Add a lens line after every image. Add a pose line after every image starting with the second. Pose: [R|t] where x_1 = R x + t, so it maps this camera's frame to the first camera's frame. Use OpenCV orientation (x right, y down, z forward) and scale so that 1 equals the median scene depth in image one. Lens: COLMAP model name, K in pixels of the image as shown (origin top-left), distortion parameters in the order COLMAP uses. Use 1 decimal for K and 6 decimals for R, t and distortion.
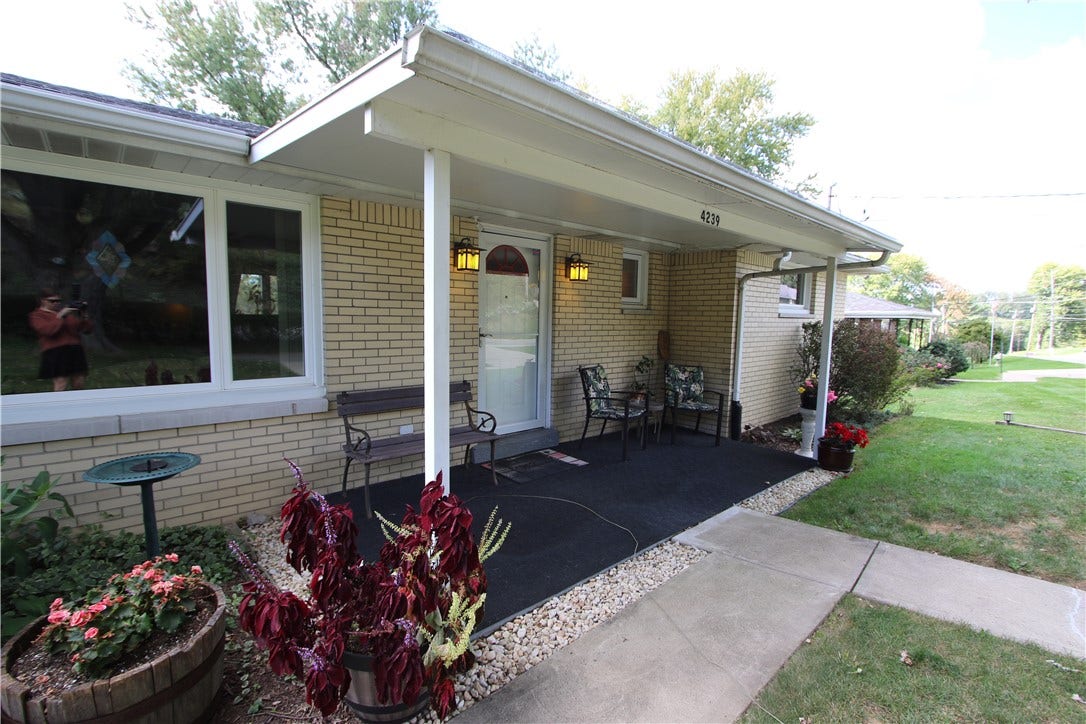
lens RADIAL K [[497.7, 0, 540.1], [0, 497.7, 368.9], [0, 0, 1]] dist [-0.004330, -0.000072]
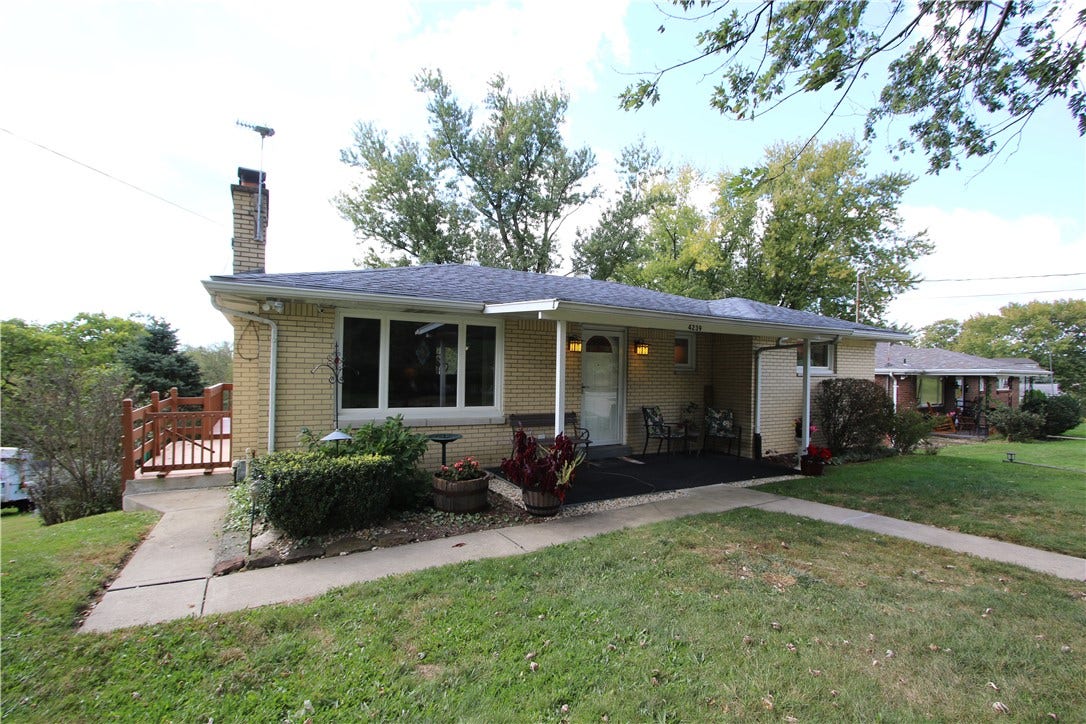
lens RADIAL K [[497.7, 0, 542.6], [0, 497.7, 367.6], [0, 0, 1]] dist [-0.004330, -0.000072]
pose [[0.974304, -0.003601, -0.225208, 0.121270], [-0.022676, 0.993224, -0.113985, 0.059157], [0.224092, 0.116163, 0.967620, -0.647457]]
